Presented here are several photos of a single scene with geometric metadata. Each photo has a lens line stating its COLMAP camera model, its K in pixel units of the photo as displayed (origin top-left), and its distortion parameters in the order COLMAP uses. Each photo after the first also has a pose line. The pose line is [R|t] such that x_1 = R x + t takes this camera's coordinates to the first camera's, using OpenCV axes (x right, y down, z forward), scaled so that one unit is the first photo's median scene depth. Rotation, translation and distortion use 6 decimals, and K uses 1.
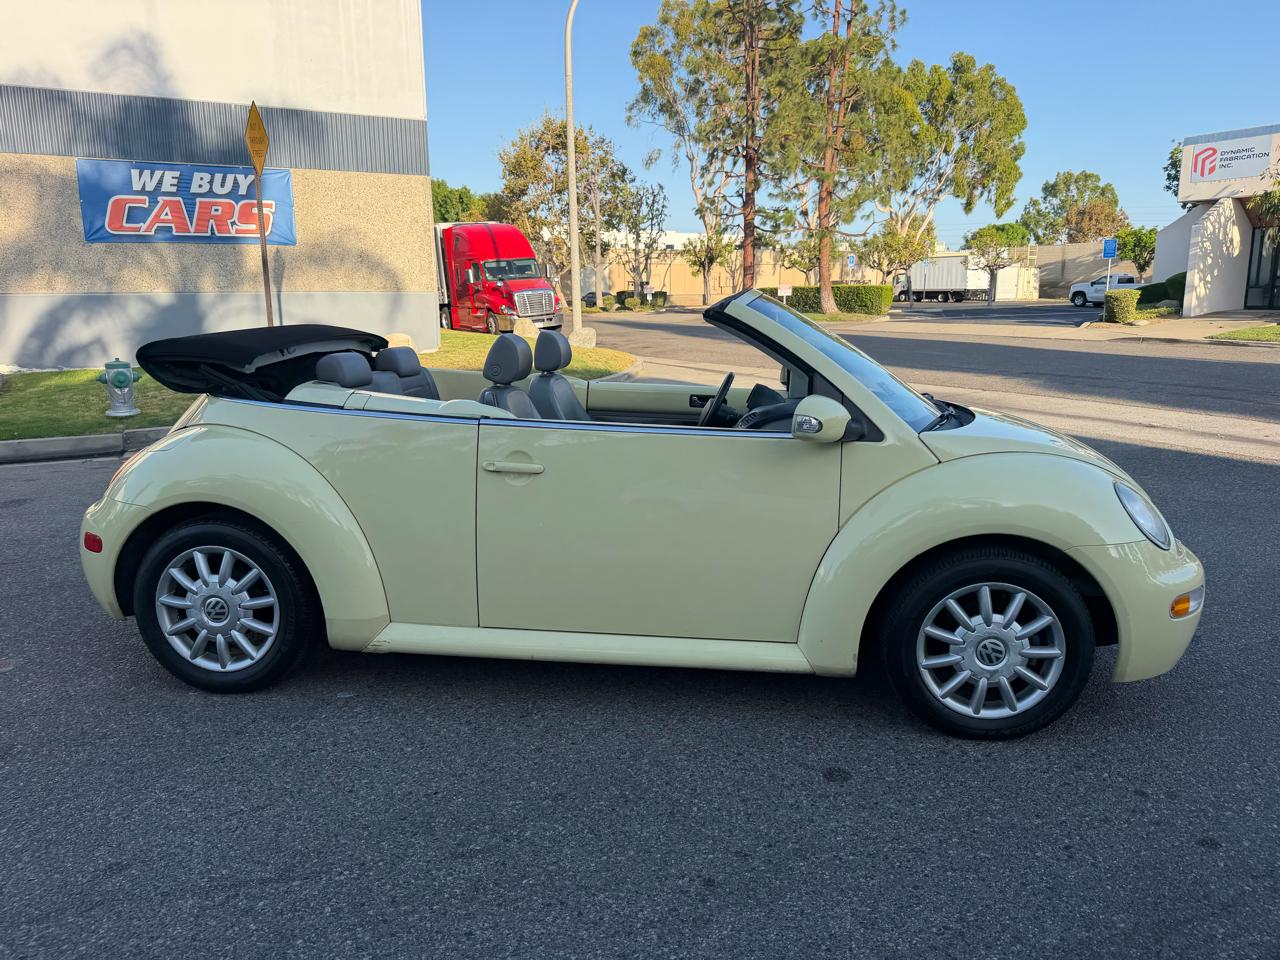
lens RADIAL K [[902.2, 0, 640.0], [0, 902.2, 480.0], [0, 0, 1]] dist [0.047032, -0.085990]
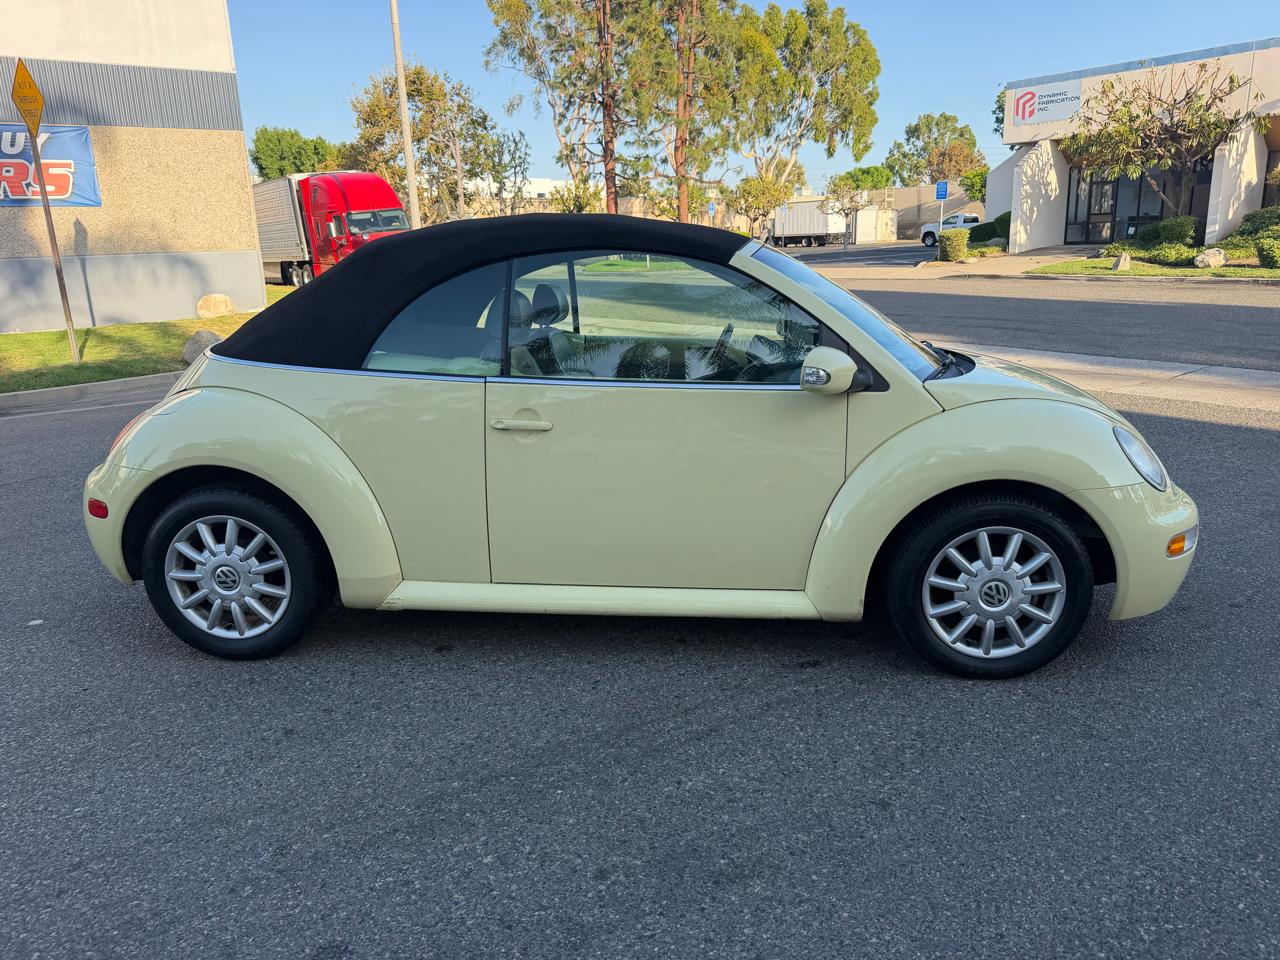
lens RADIAL K [[911.2, 0, 650.4], [0, 911.2, 474.4], [0, 0, 1]] dist [-0.003023, -0.009903]
pose [[0.990502, -0.057684, 0.124809, 0.023318], [0.051804, 0.997412, 0.049856, 0.002864], [-0.127362, -0.042917, 0.990927, -0.015559]]
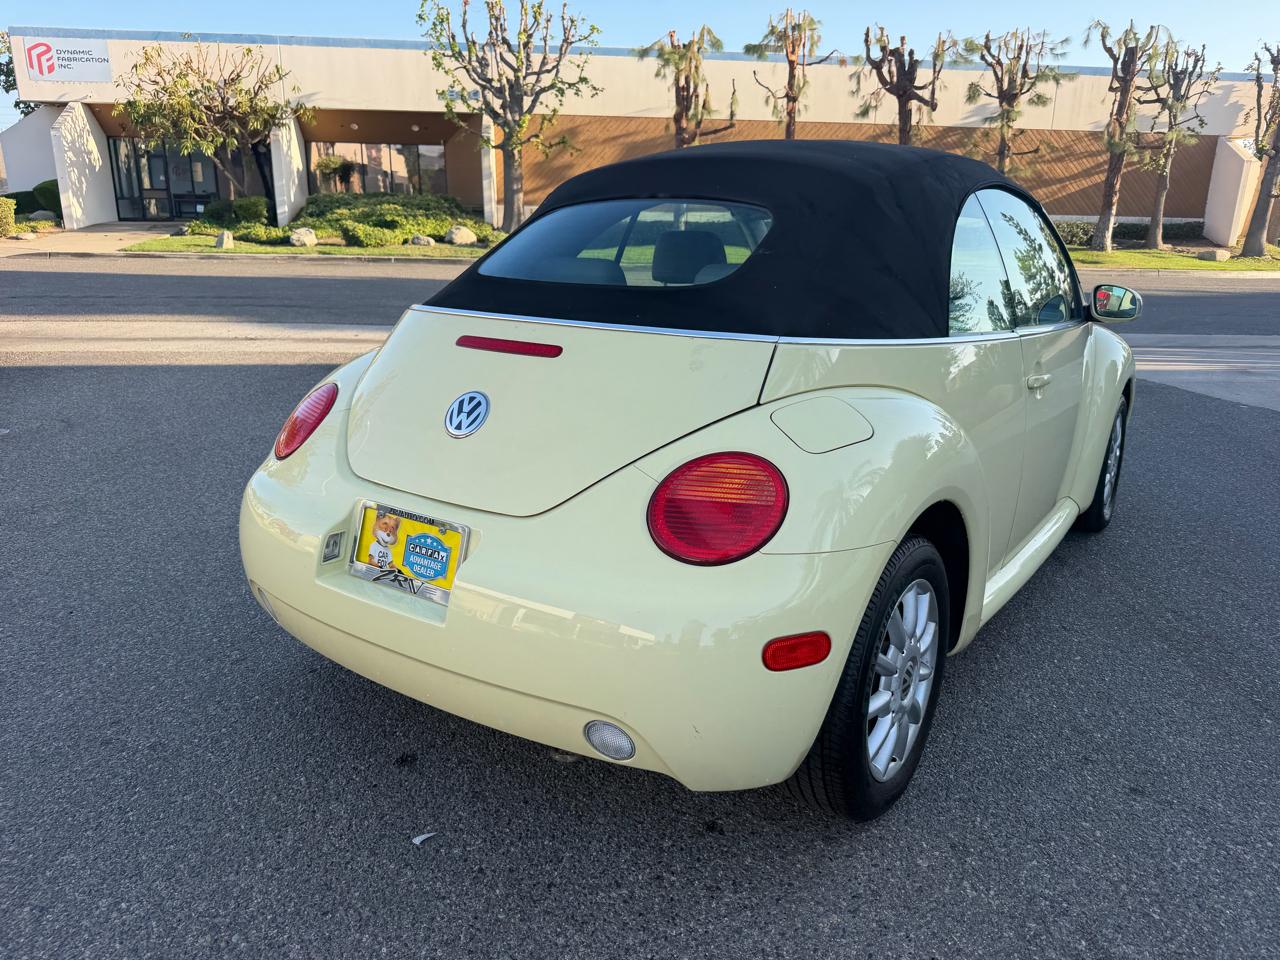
lens RADIAL K [[921.1, 0, 637.1], [0, 921.1, 483.9], [0, 0, 1]] dist [-0.005751, -0.003338]
pose [[0.397146, -0.244173, 0.884678, -0.052090], [0.163504, 0.967361, 0.193595, -0.009155], [-0.903073, 0.067762, 0.424107, 0.059145]]
